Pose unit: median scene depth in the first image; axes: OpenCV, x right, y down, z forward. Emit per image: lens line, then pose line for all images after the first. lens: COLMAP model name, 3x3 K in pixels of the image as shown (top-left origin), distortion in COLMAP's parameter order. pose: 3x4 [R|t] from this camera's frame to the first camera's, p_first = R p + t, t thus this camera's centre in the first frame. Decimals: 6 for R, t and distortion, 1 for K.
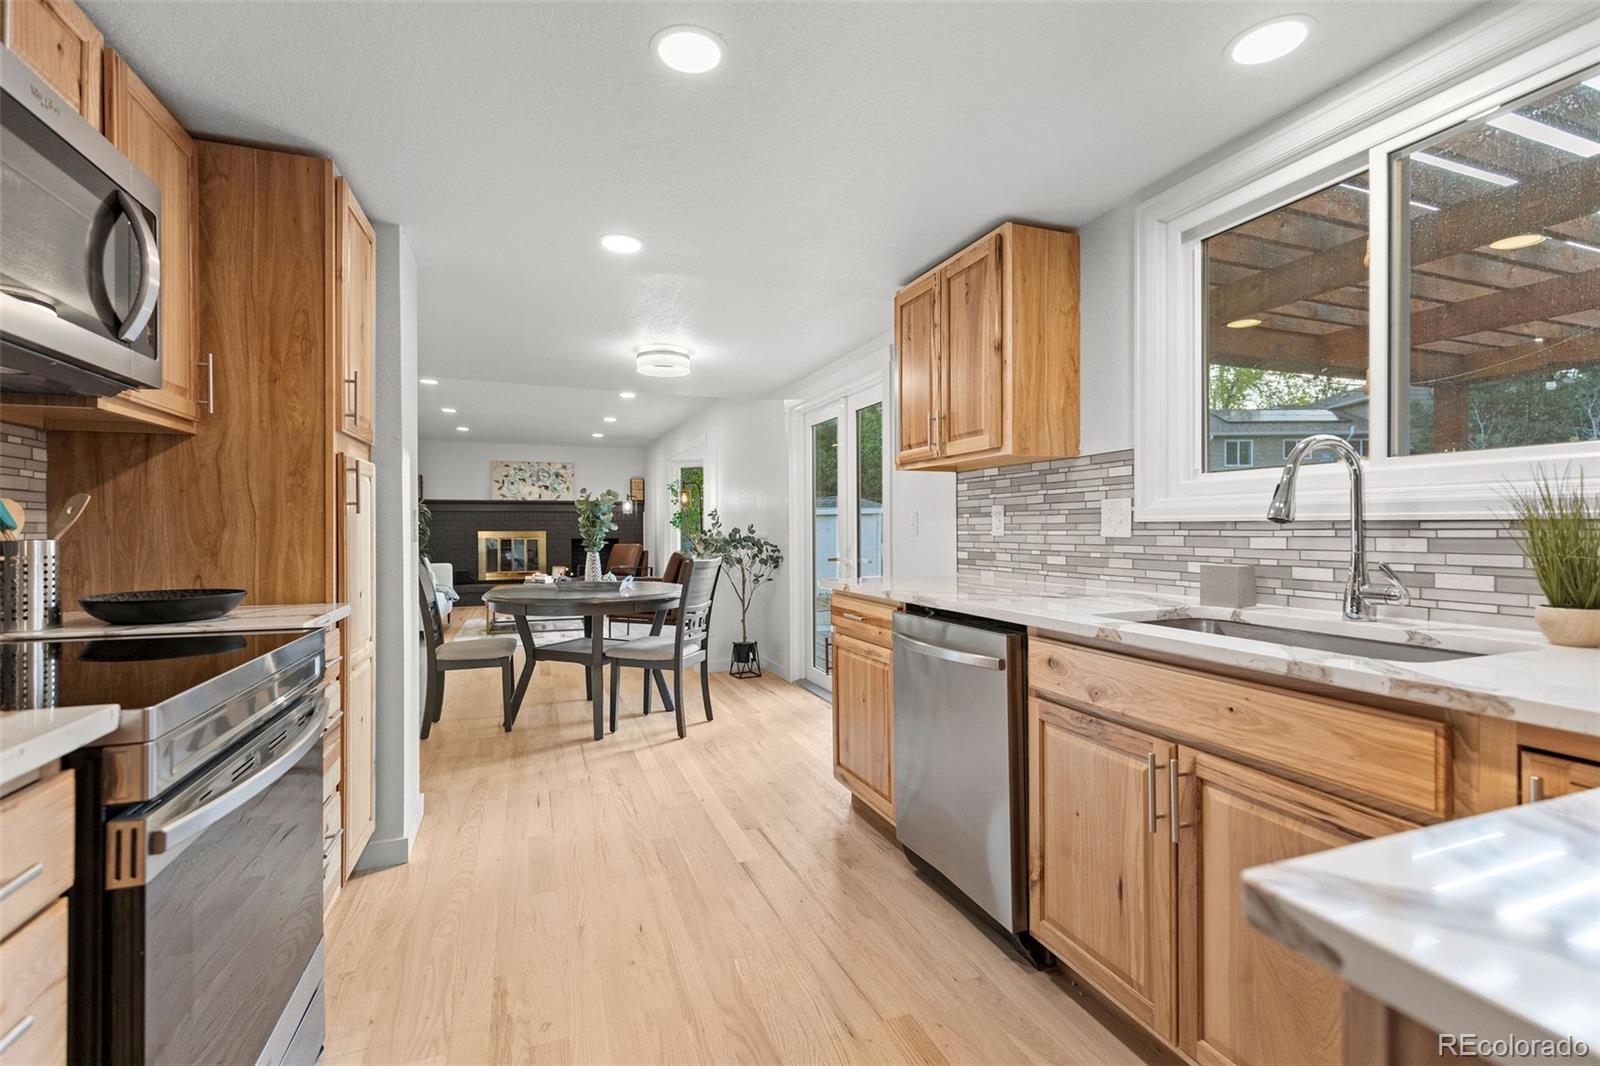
lens RADIAL K [[705.0, 0, 801.1], [0, 705.0, 531.5], [0, 0, 1]] dist [0.009369, -0.000070]
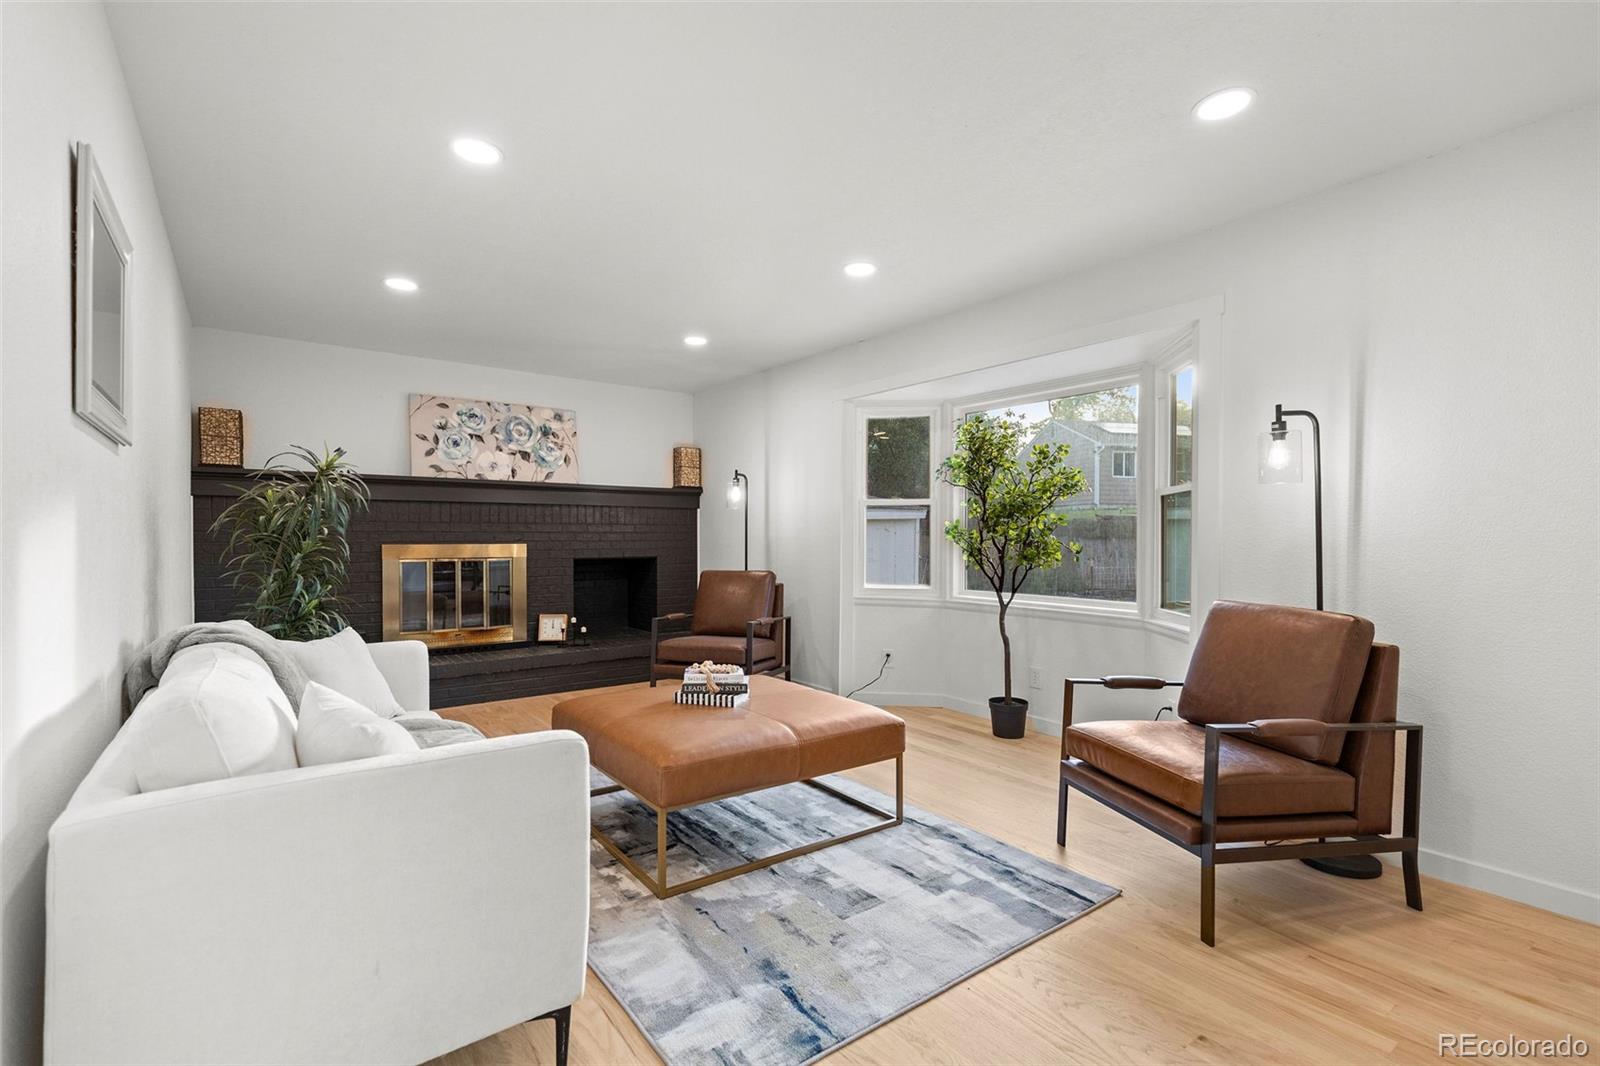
lens RADIAL K [[705.0, 0, 792.9], [0, 705.0, 551.4], [0, 0, 1]] dist [0.009369, -0.000070]
pose [[0.960340, -0.001898, 0.278826, -0.149955], [-0.002458, 0.999880, 0.015271, -0.001478], [-0.278821, -0.015351, 0.960220, 0.221506]]
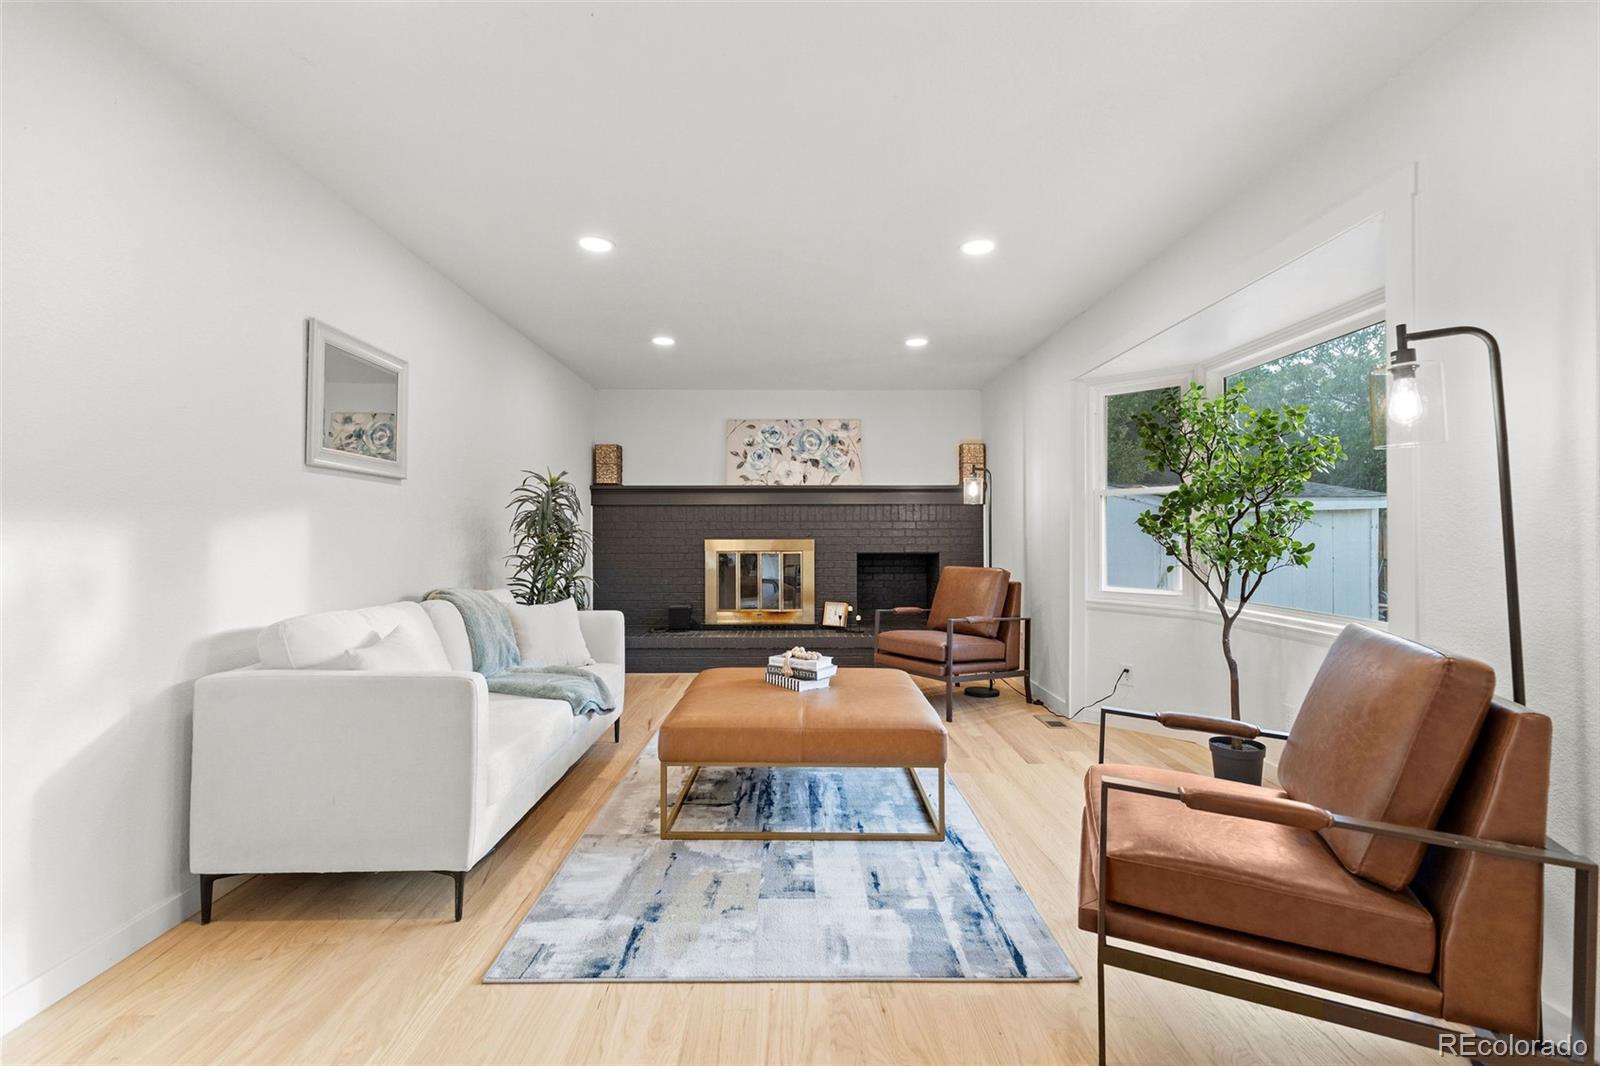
lens RADIAL K [[705.0, 0, 813.1], [0, 705.0, 527.5], [0, 0, 1]] dist [0.009369, -0.000070]
pose [[0.941639, -0.002300, -0.336617, -0.080606], [-0.002435, 0.999904, -0.013644, -0.001108], [0.336617, 0.013667, 0.941543, 0.218976]]
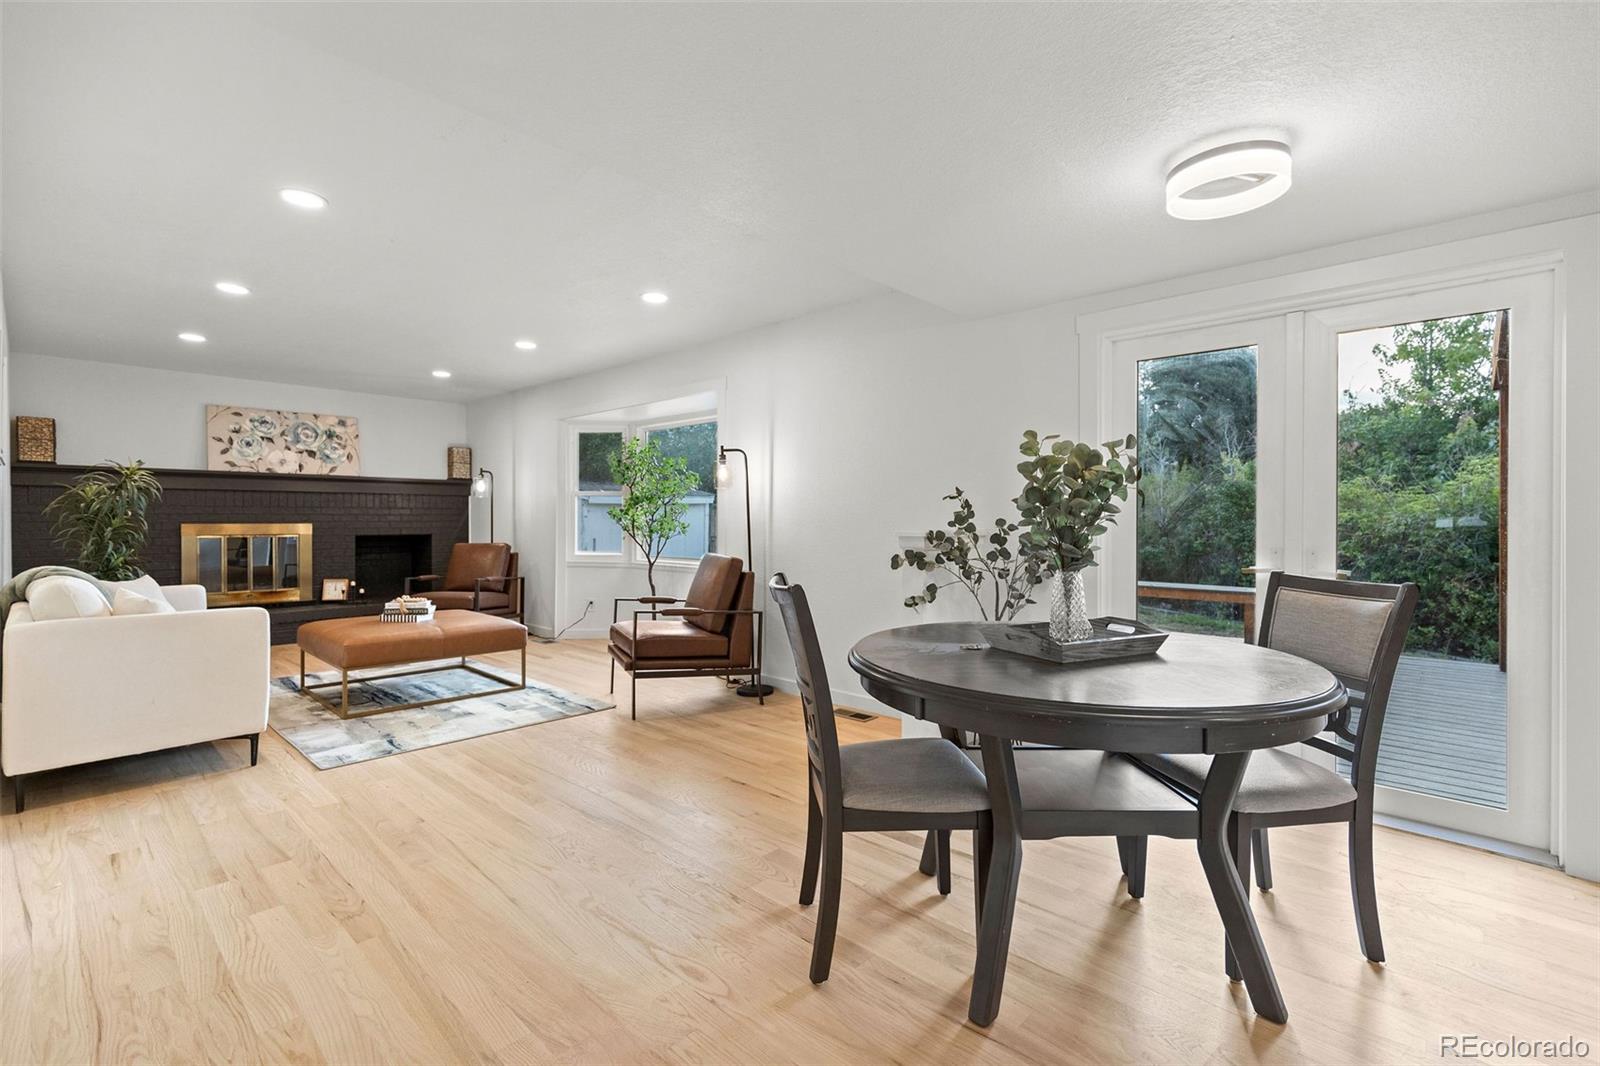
lens RADIAL K [[705.0, 0, 788.6], [0, 705.0, 525.1], [0, 0, 1]] dist [0.009369, -0.000070]
pose [[0.901784, 0.000010, 0.432187, -0.117956], [-0.001124, 0.999997, 0.002321, -0.000454], [-0.432186, -0.002579, 0.901781, 0.118177]]
